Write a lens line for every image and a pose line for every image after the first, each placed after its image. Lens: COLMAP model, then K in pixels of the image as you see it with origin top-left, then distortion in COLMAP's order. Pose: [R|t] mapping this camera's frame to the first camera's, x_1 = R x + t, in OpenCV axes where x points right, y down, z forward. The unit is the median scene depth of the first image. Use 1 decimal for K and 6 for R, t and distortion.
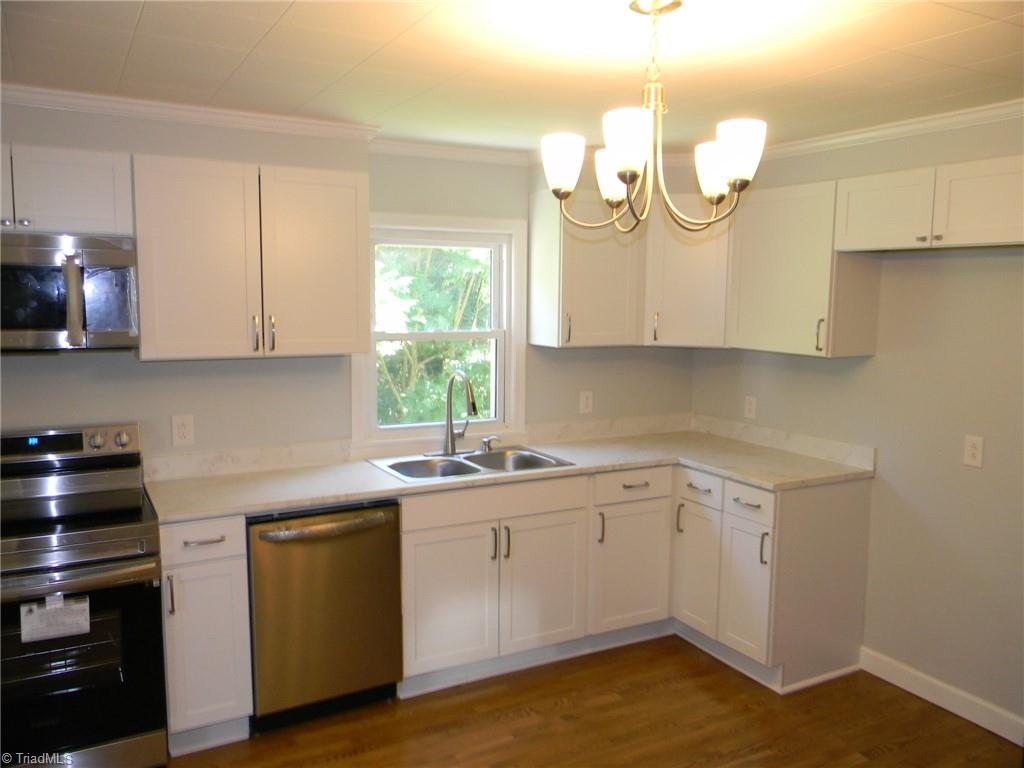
lens RADIAL K [[820.0, 0, 508.5], [0, 820.0, 381.9], [0, 0, 1]] dist [0.014238, -0.025103]
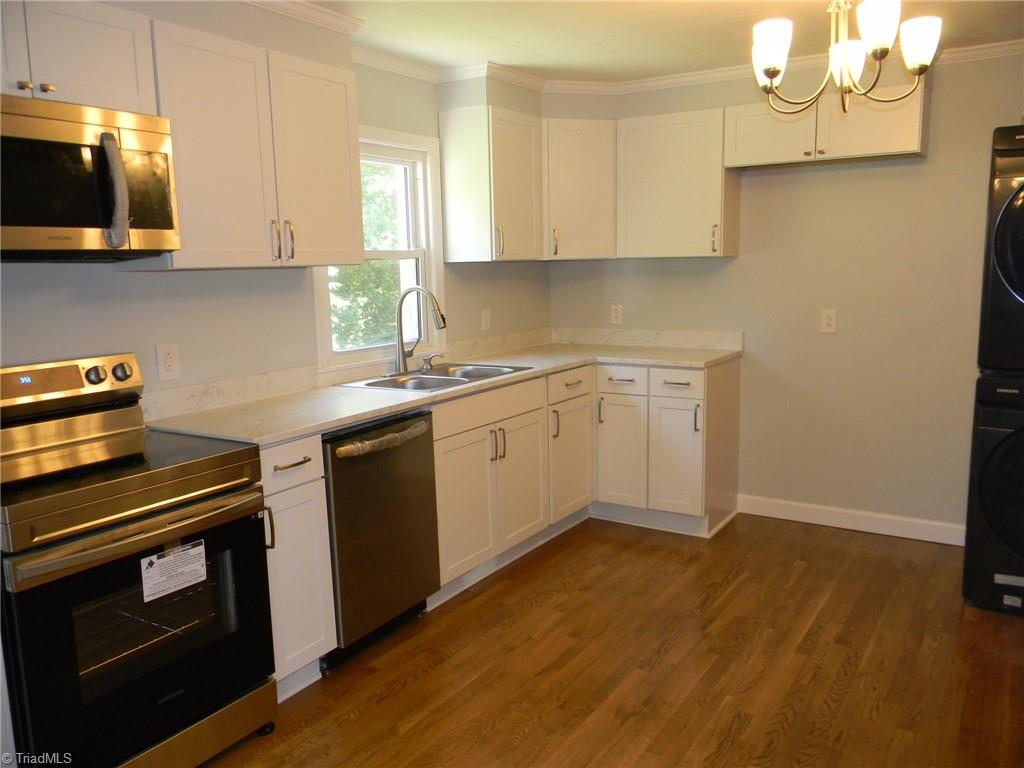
lens RADIAL K [[820.0, 0, 508.5], [0, 820.0, 384.1], [0, 0, 1]] dist [0.014238, -0.025103]
pose [[0.877912, -0.100733, 0.468106, -0.470247], [0.083499, 0.994848, 0.057485, 0.061229], [-0.471485, -0.011380, 0.881801, 0.079721]]
